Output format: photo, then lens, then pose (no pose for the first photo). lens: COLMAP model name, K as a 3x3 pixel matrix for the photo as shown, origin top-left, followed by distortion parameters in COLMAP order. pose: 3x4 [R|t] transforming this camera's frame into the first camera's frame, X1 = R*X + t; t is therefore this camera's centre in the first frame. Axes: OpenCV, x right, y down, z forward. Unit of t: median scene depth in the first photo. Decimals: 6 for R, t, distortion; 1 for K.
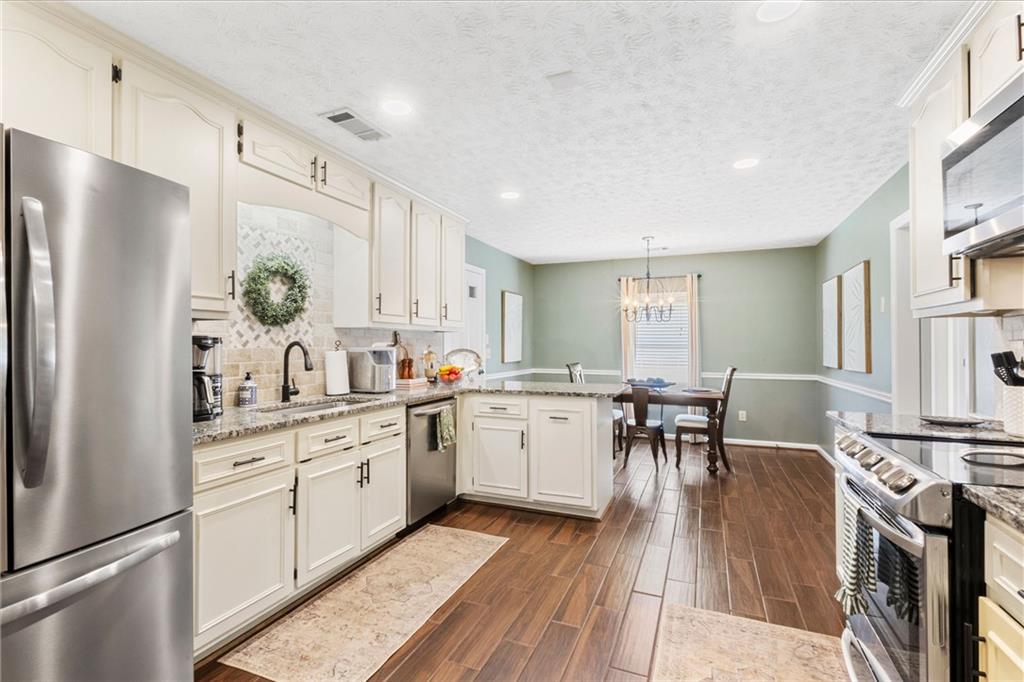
lens RADIAL K [[465.1, 0, 536.7], [0, 465.1, 331.9], [0, 0, 1]] dist [0.000433, 0.000047]
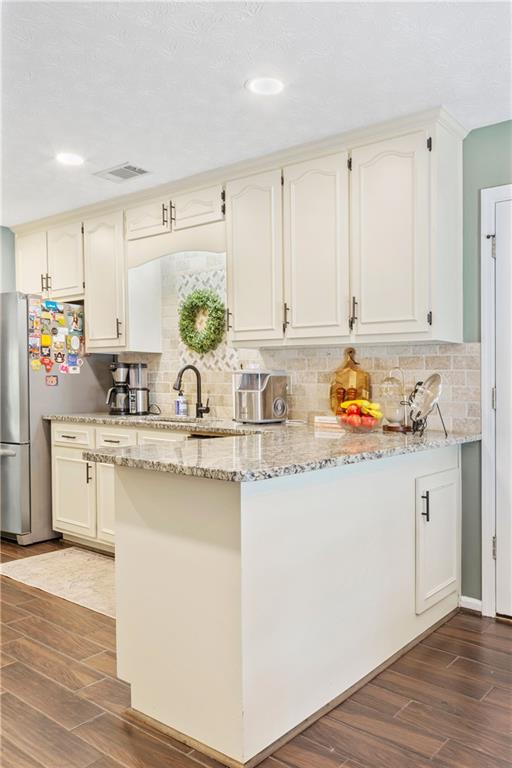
lens RADIAL K [[606.9, 0, 255.7], [0, 606.9, 403.3], [0, 0, 1]] dist [0.016238, 0.002407]
pose [[-0.328312, 0.029721, -0.944102, 0.870132], [0.018597, 0.999515, 0.024998, 0.081959], [0.944386, -0.009350, -0.328706, 1.682463]]
